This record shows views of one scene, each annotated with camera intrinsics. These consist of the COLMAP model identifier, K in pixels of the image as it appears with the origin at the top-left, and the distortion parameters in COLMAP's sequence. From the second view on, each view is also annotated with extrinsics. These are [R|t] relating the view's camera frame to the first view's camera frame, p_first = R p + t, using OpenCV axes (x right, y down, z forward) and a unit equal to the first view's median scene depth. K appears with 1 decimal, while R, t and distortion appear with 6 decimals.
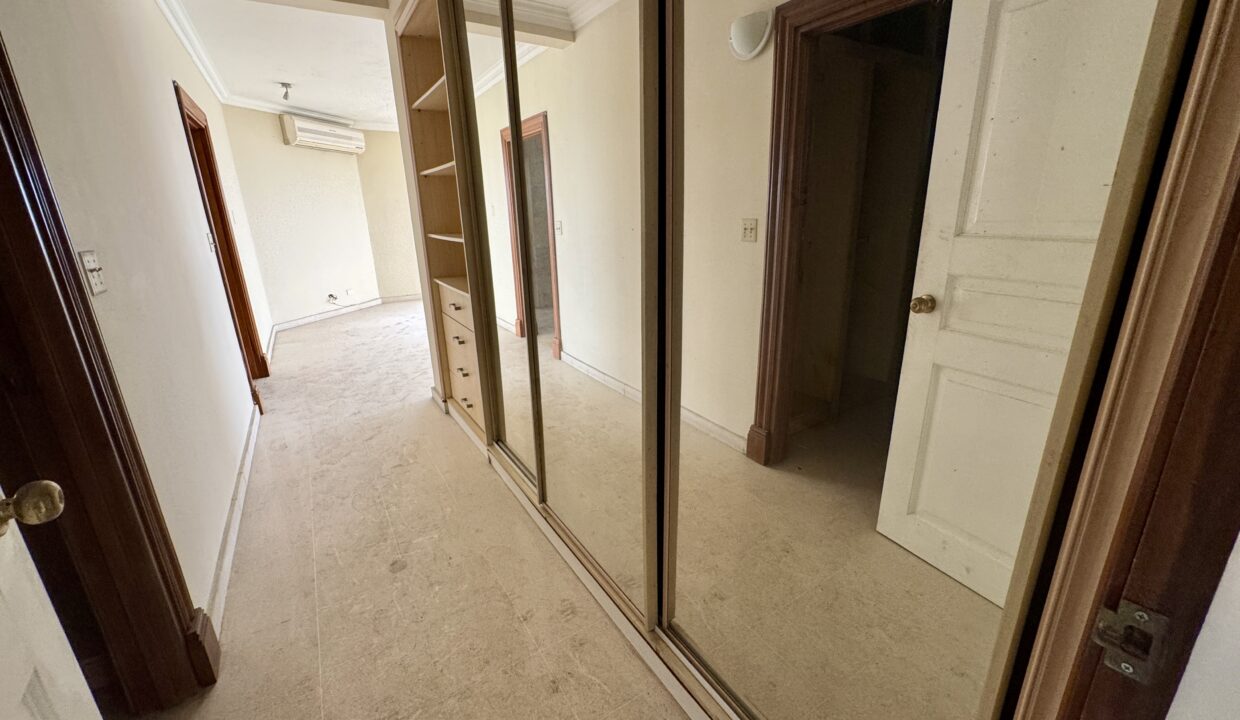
lens RADIAL K [[494.6, 0, 620.0], [0, 494.6, 360.0], [0, 0, 1]] dist [-0.001558, 0.000044]
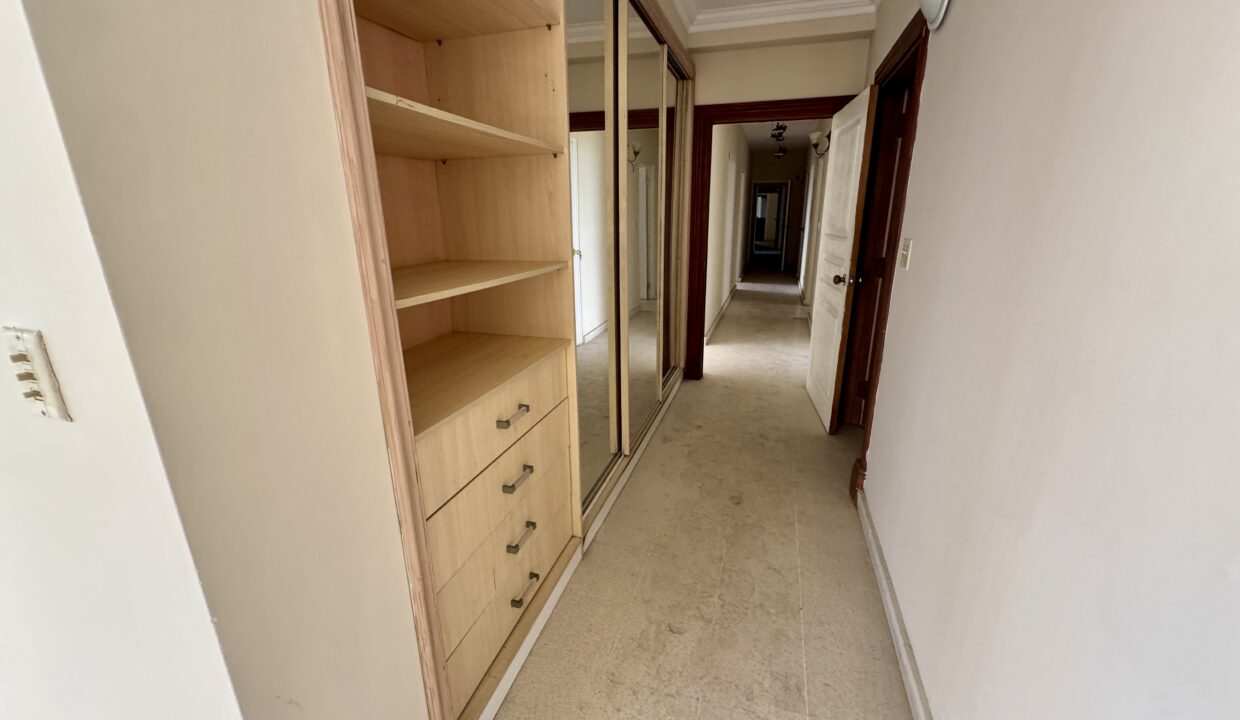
lens RADIAL K [[494.6, 0, 620.0], [0, 494.6, 360.0], [0, 0, 1]] dist [-0.001558, 0.000044]
pose [[-0.651321, -0.205490, 0.730449, -1.105910], [0.230237, 0.863733, 0.448282, -0.515535], [-0.723030, 0.460152, -0.515255, 1.707894]]
